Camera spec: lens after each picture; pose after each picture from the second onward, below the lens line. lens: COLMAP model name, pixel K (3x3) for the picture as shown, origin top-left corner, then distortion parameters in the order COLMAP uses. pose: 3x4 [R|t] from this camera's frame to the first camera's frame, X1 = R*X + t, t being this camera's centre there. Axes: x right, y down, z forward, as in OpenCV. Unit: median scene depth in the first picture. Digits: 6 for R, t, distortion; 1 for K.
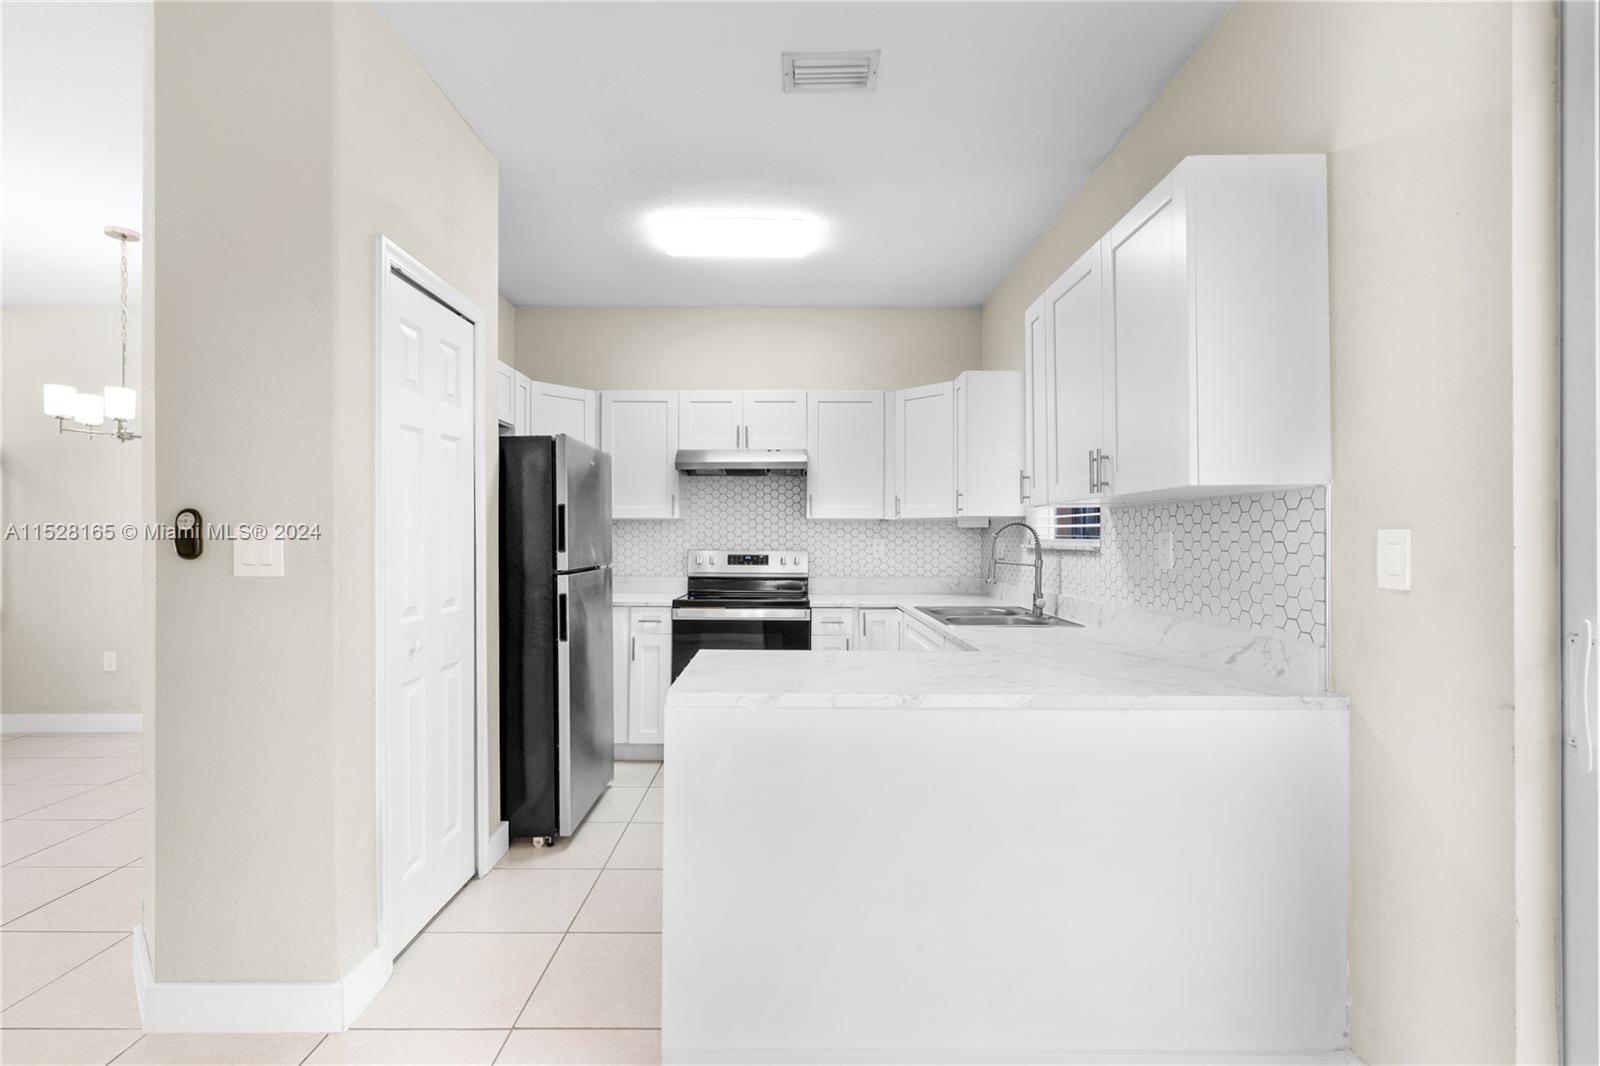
lens RADIAL K [[727.2, 0, 796.7], [0, 727.2, 538.7], [0, 0, 1]] dist [-0.009043, 0.004028]
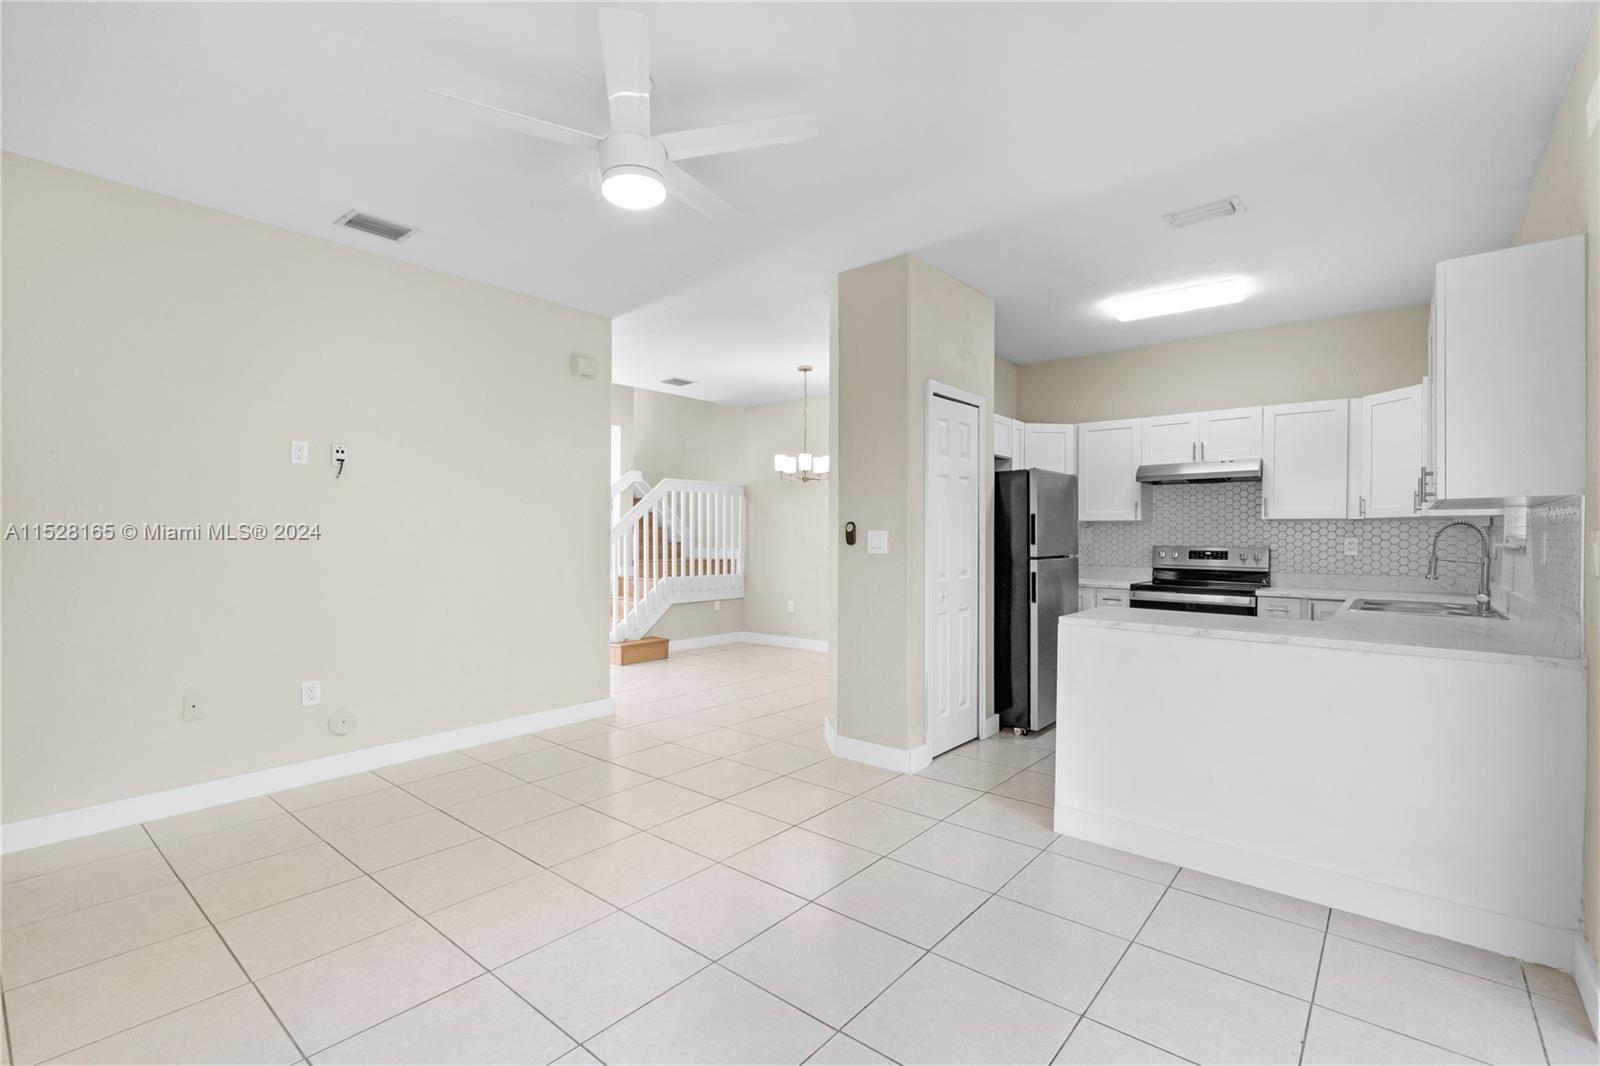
lens RADIAL K [[727.2, 0, 783.6], [0, 727.2, 540.4], [0, 0, 1]] dist [-0.009043, 0.004028]
pose [[0.749332, 0.007322, -0.662154, 0.208726], [-0.003909, 0.999970, 0.006633, 0.000711], [0.662183, -0.002382, 0.749338, -0.350199]]
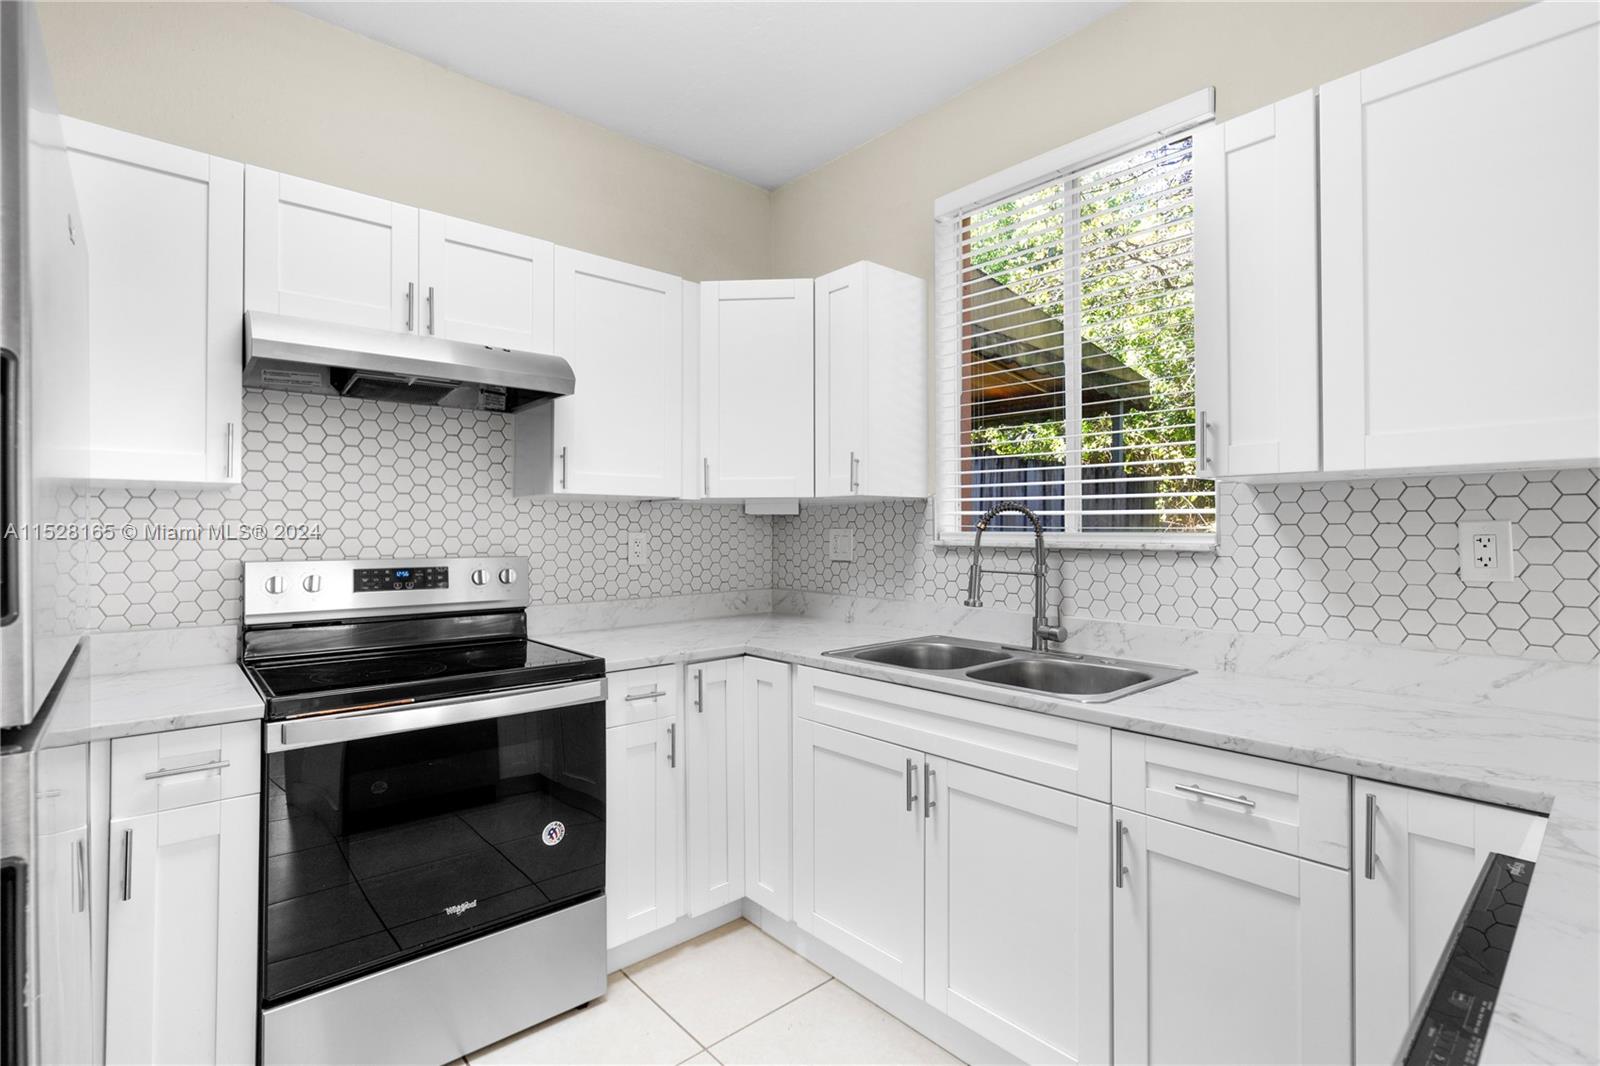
lens RADIAL K [[727.2, 0, 774.2], [0, 727.2, 524.5], [0, 0, 1]] dist [-0.009043, 0.004028]
pose [[0.762248, 0.002182, 0.647281, -0.202677], [0.001983, 0.999982, -0.005707, -0.002920], [-0.647282, 0.005634, 0.762230, 0.523089]]
